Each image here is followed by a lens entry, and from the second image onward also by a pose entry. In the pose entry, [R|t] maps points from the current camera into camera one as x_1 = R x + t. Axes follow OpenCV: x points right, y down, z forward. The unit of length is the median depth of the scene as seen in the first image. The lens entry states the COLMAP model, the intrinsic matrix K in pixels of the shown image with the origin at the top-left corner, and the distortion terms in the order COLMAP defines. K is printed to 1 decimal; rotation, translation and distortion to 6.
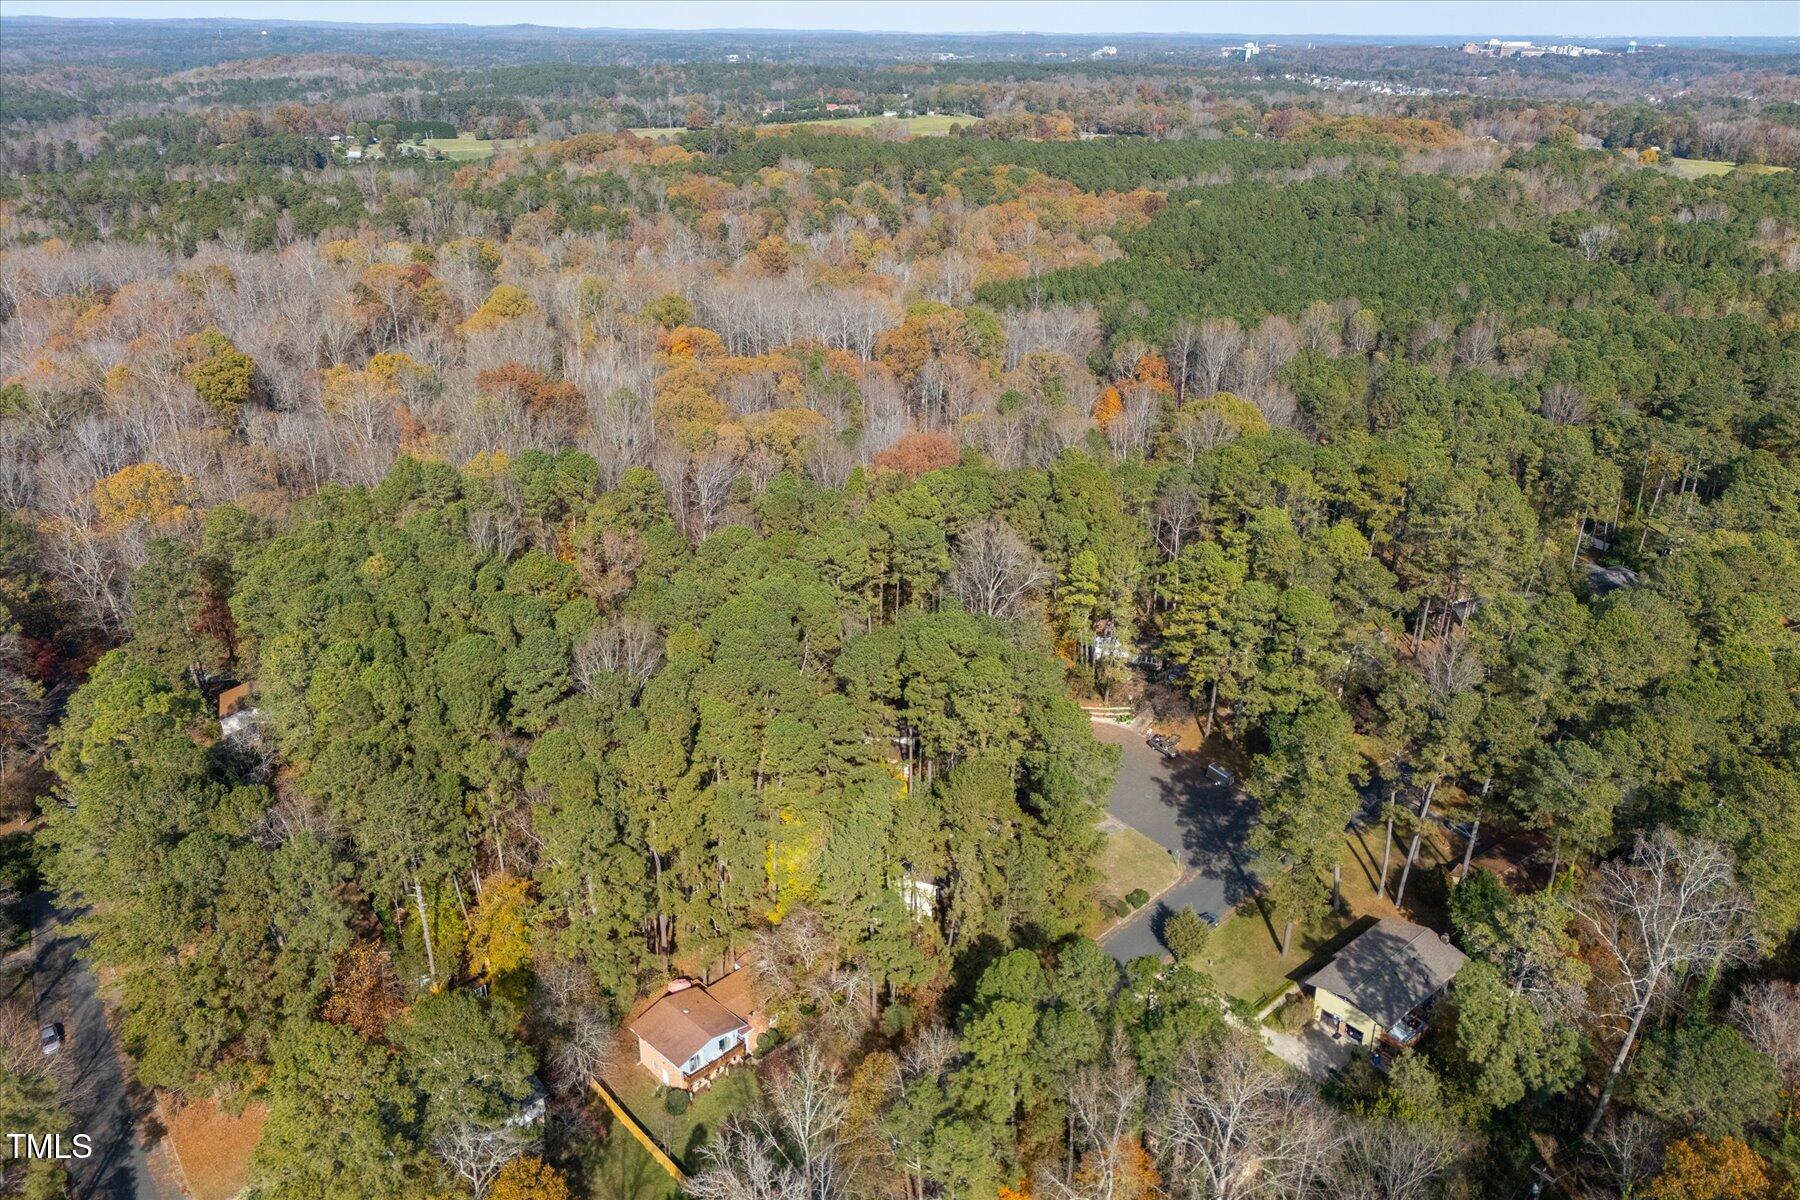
lens RADIAL K [[1320.8, 0, 900.0], [0, 1320.8, 600.0], [0, 0, 1]] dist [0.066839, -0.051626]
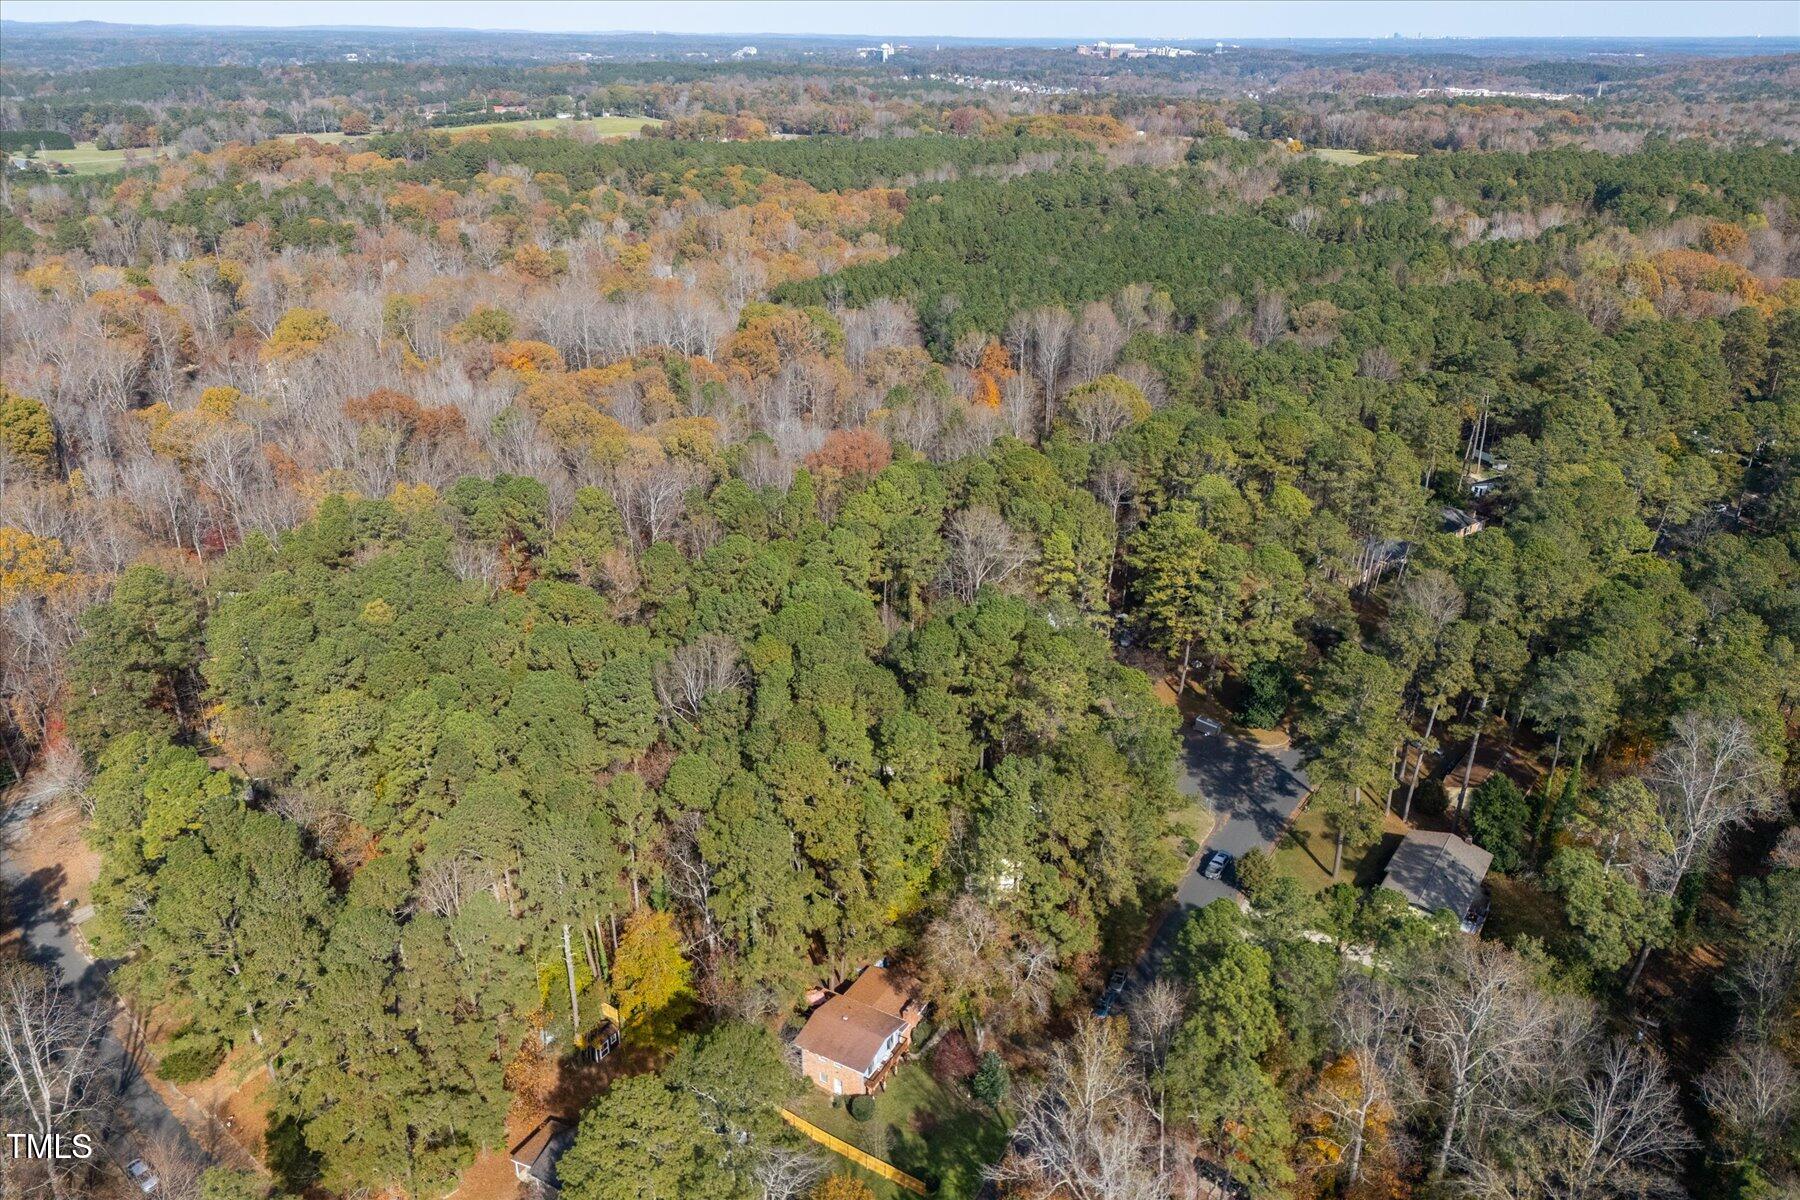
lens RADIAL K [[1320.8, 0, 900.0], [0, 1320.8, 600.0], [0, 0, 1]] dist [0.066839, -0.051626]
pose [[0.967055, -0.101574, 0.233424, -0.083771], [0.101584, 0.994754, 0.012016, -0.002791], [-0.233420, 0.012092, 0.972301, 0.004760]]
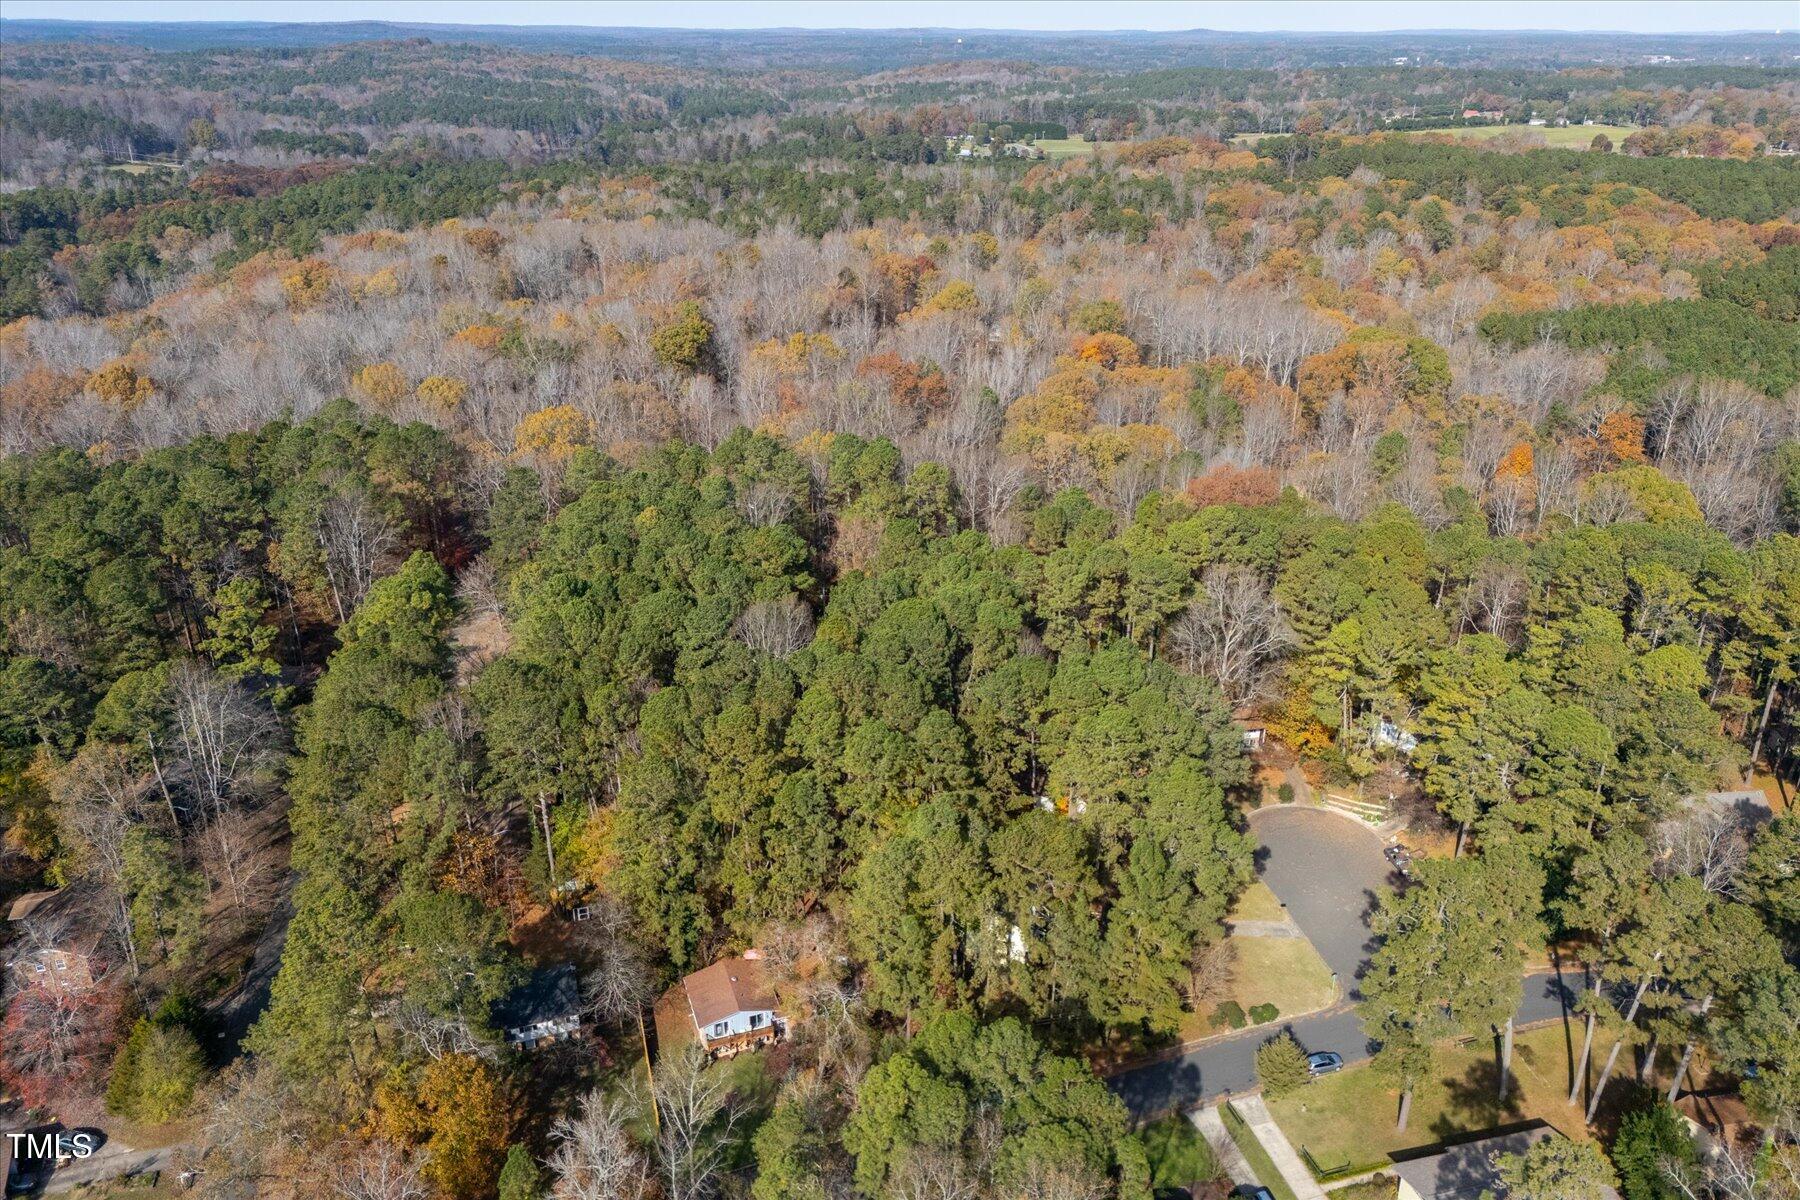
lens RADIAL K [[1320.8, 0, 900.0], [0, 1320.8, 600.0], [0, 0, 1]] dist [0.066839, -0.051626]
pose [[0.896077, 0.174288, -0.408253, 0.084756], [-0.175337, 0.983880, 0.035184, -0.010593], [0.407804, 0.040054, 0.912191, 0.025015]]
